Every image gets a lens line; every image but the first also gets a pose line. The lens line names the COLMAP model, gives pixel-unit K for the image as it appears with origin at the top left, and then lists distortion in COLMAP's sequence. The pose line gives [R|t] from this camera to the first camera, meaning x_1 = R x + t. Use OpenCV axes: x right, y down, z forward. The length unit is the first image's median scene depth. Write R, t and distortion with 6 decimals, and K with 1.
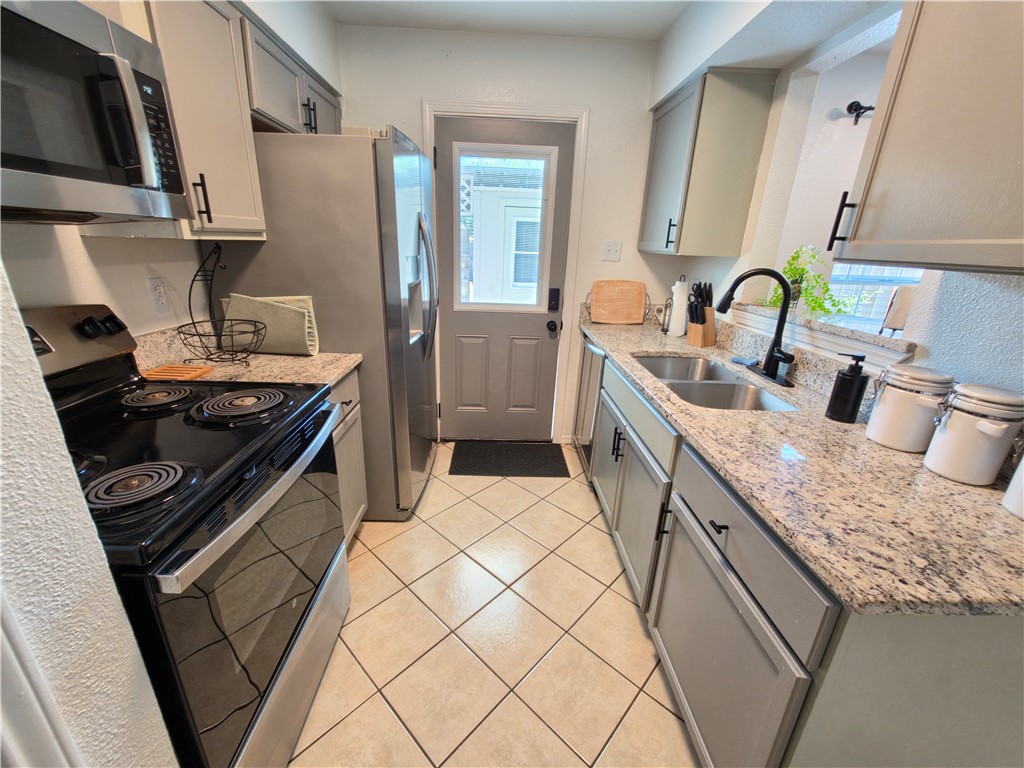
lens RADIAL K [[413.9, 0, 508.2], [0, 413.9, 385.6], [0, 0, 1]] dist [-0.003649, 0.000848]
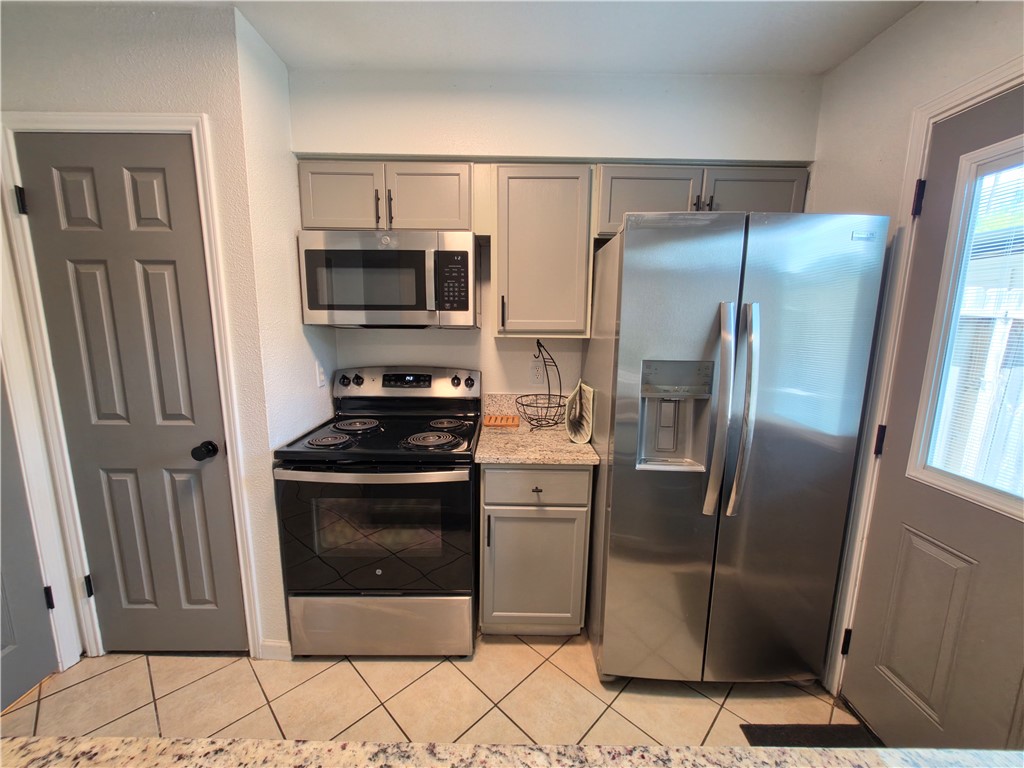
lens RADIAL K [[413.9, 0, 511.2], [0, 413.9, 383.6], [0, 0, 1]] dist [-0.003649, 0.000848]
pose [[-0.019748, 0.120271, -0.992545, 0.545580], [-0.337534, 0.933652, 0.119850, -0.279422], [0.941106, 0.337385, 0.022158, 0.761787]]
